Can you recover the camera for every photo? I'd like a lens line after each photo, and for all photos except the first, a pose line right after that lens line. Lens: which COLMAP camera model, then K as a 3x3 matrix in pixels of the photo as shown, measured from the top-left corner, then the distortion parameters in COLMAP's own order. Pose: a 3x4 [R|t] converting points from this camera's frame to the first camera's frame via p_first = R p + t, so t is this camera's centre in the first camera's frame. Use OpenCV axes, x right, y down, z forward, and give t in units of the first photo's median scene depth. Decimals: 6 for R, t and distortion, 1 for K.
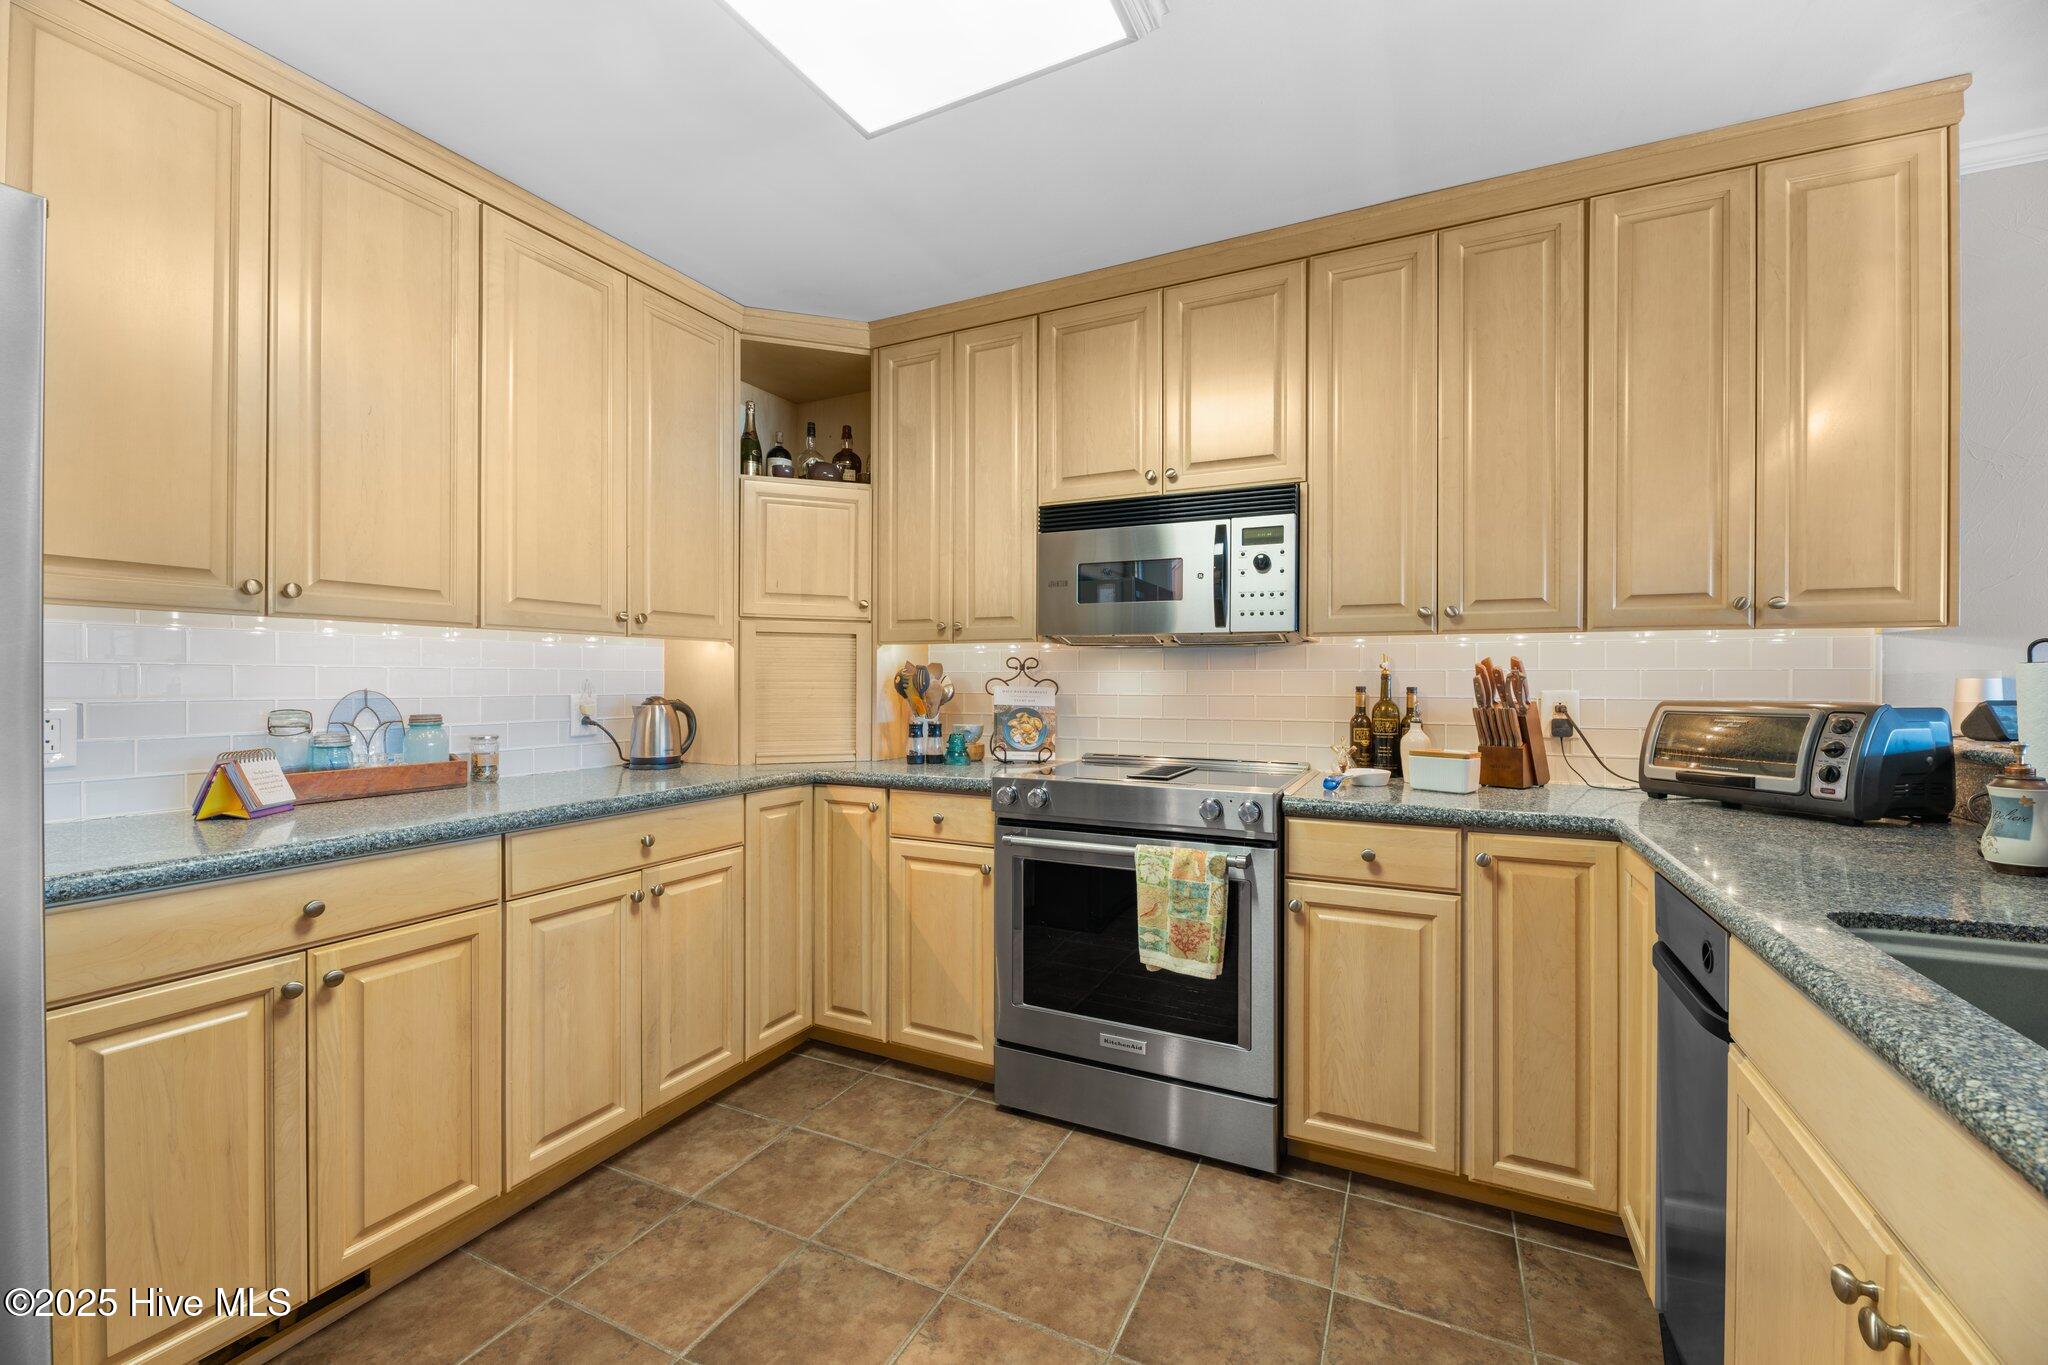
lens RADIAL K [[822.2, 0, 1024.0], [0, 822.2, 682.5], [0, 0, 1]] dist [0.001041, -0.004660]
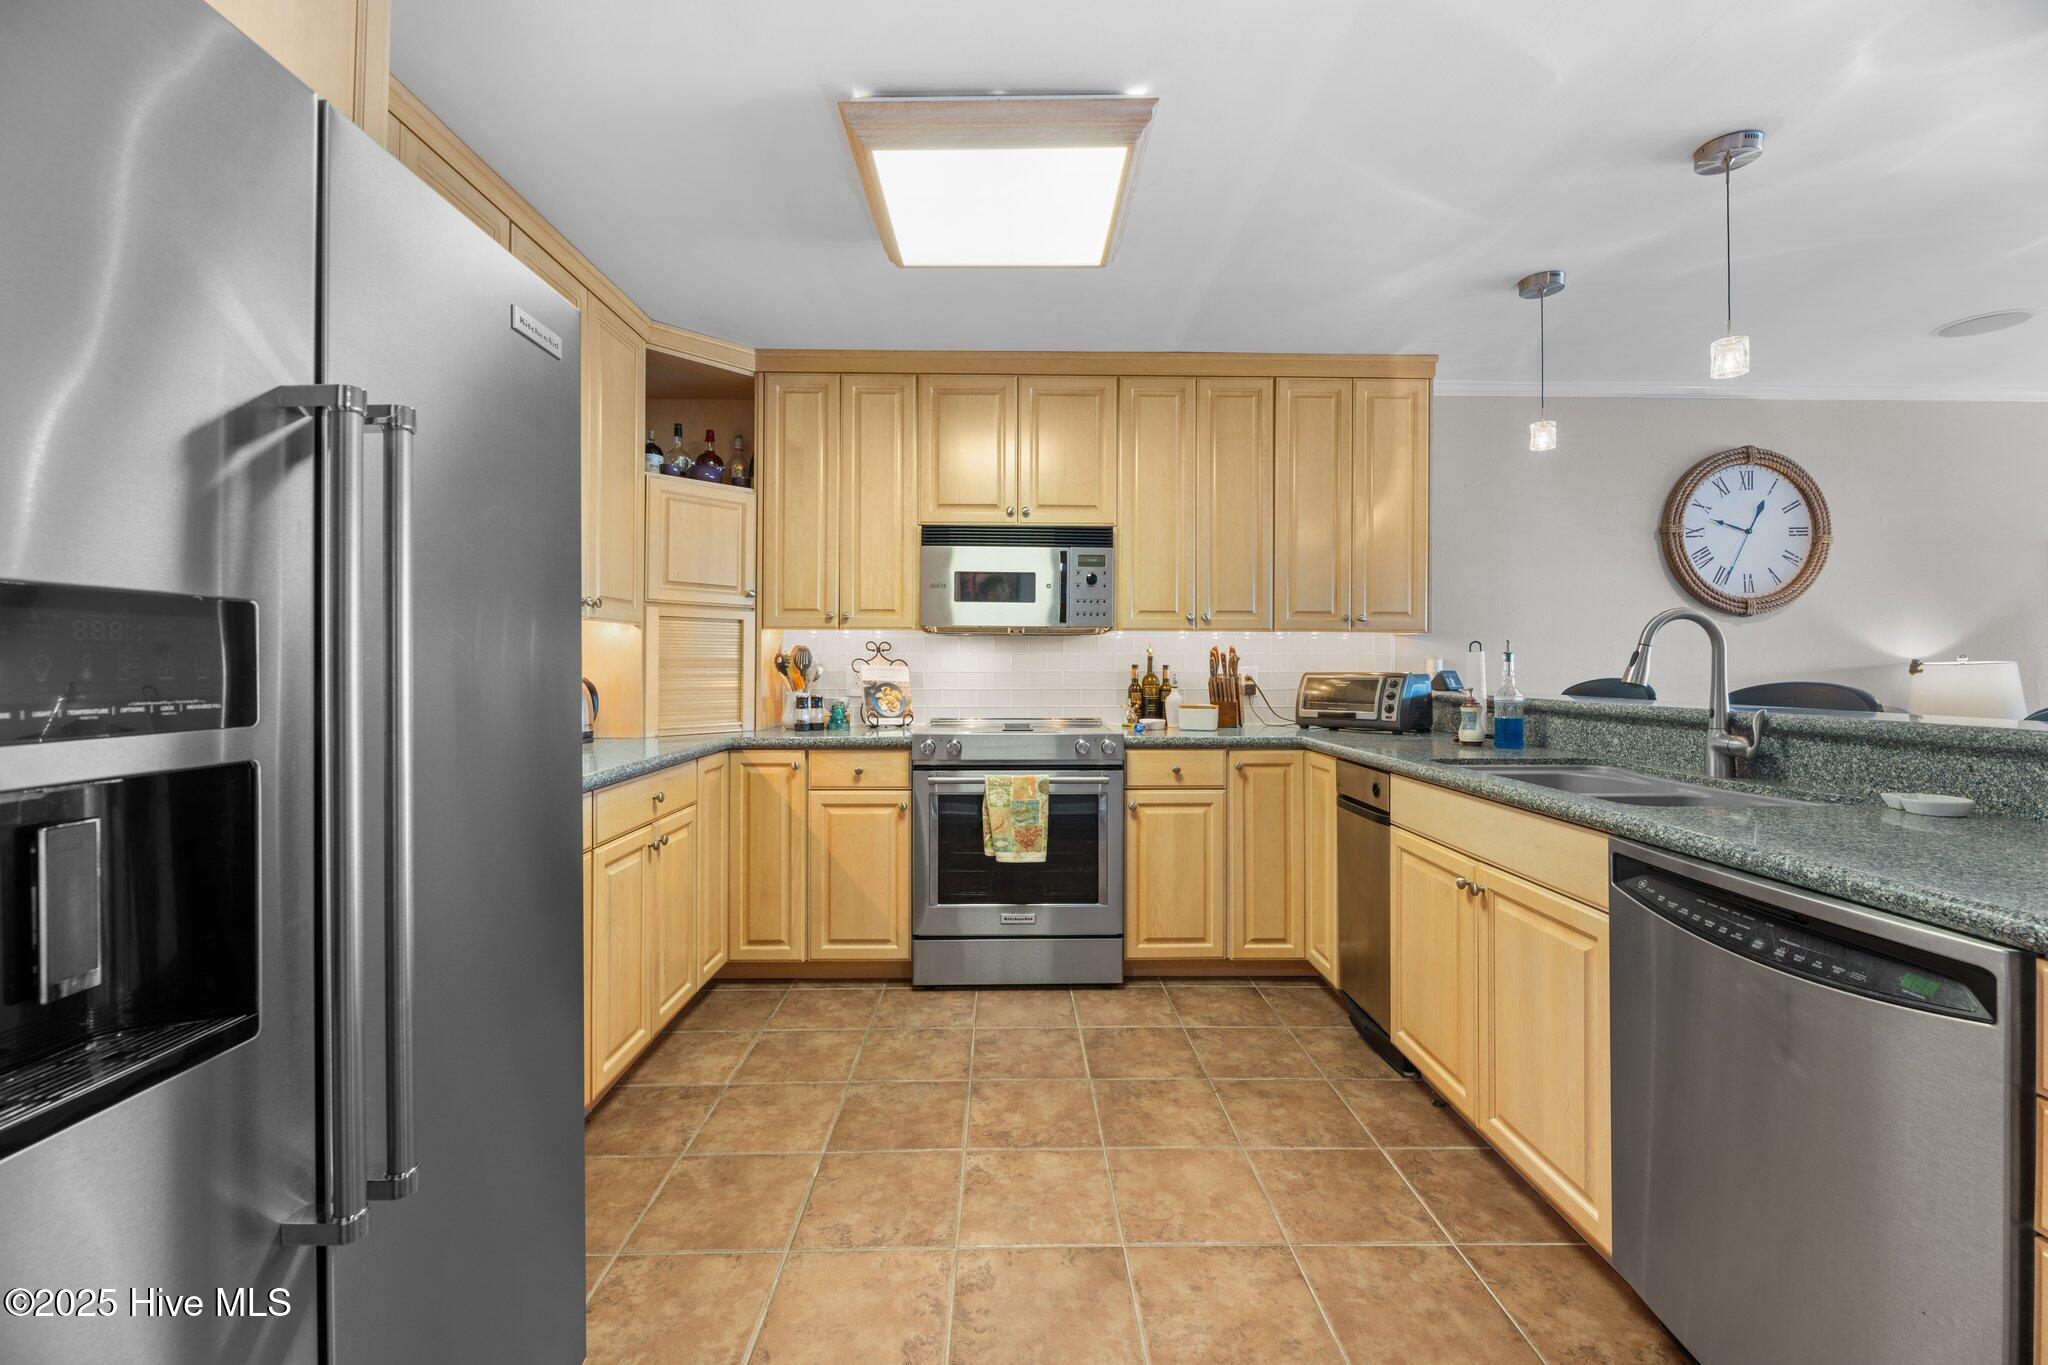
lens RADIAL K [[826.0, 0, 1019.2], [0, 826.0, 660.5], [0, 0, 1]] dist [-0.000480, -0.000072]
pose [[0.892308, 0.001495, 0.451425, -0.486769], [0.001331, 0.999981, -0.005944, 0.006311], [-0.451425, 0.005904, 0.892289, -0.248530]]
